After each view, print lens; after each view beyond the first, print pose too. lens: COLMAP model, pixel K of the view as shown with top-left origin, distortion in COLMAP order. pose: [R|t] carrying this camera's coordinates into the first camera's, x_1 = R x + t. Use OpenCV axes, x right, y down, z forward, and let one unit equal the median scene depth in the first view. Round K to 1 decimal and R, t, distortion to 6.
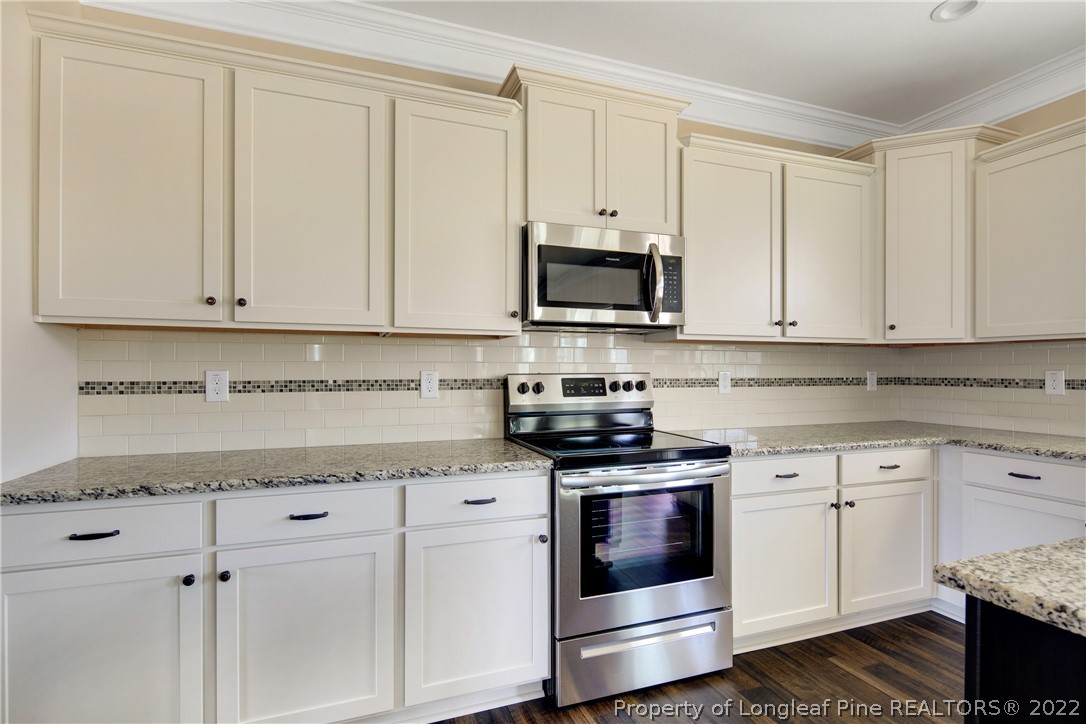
lens RADIAL K [[504.1, 0, 526.6], [0, 504.1, 365.9], [0, 0, 1]] dist [-0.001866, 0.000347]
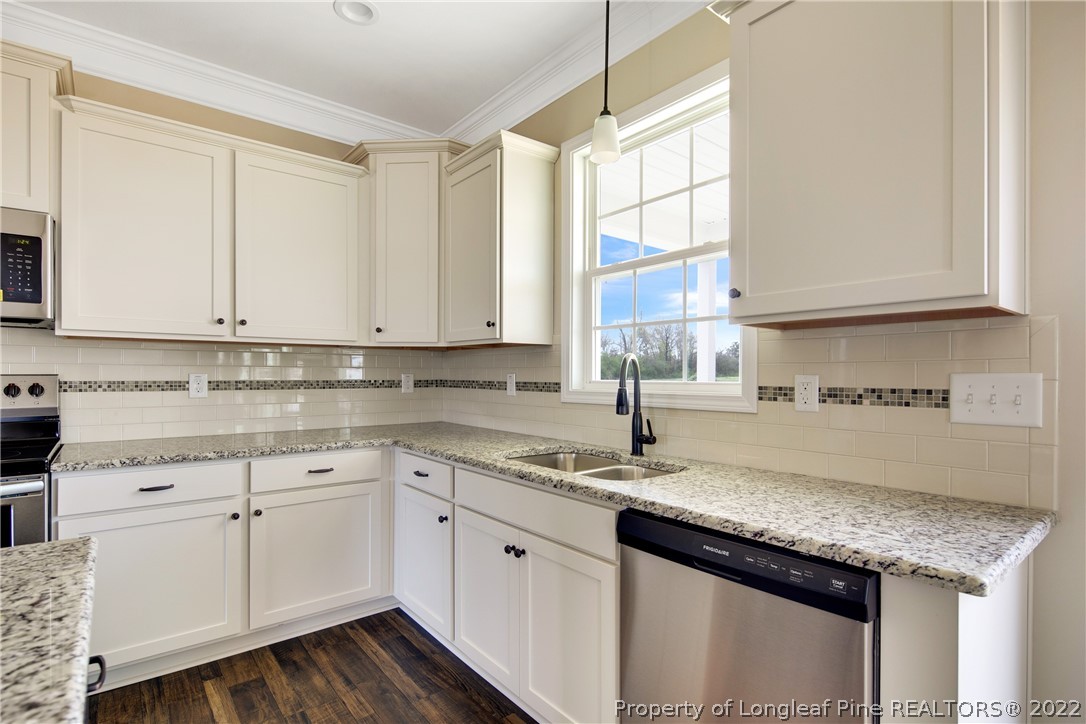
lens RADIAL K [[515.0, 0, 545.9], [0, 515.0, 370.0], [0, 0, 1]] dist [0.000500, -0.000540]
pose [[0.948281, 0.005872, 0.317377, 0.789458], [-0.006673, 0.999977, 0.001437, -0.000423], [-0.317361, -0.003481, 0.948298, -0.087608]]
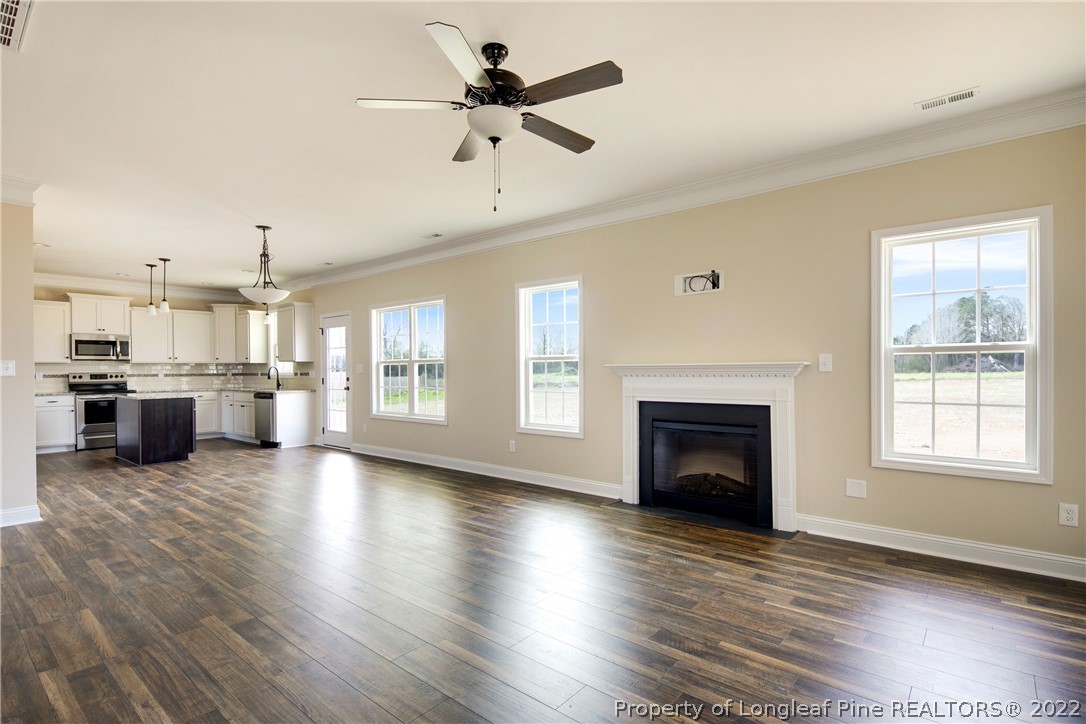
lens RADIAL K [[515.0, 0, 545.9], [0, 515.0, 370.0], [0, 0, 1]] dist [0.000500, -0.000540]
pose [[0.844721, -0.005715, 0.535177, 0.818211], [0.001625, 0.999966, 0.008113, -0.027307], [-0.535205, -0.005984, 0.844701, -3.644465]]
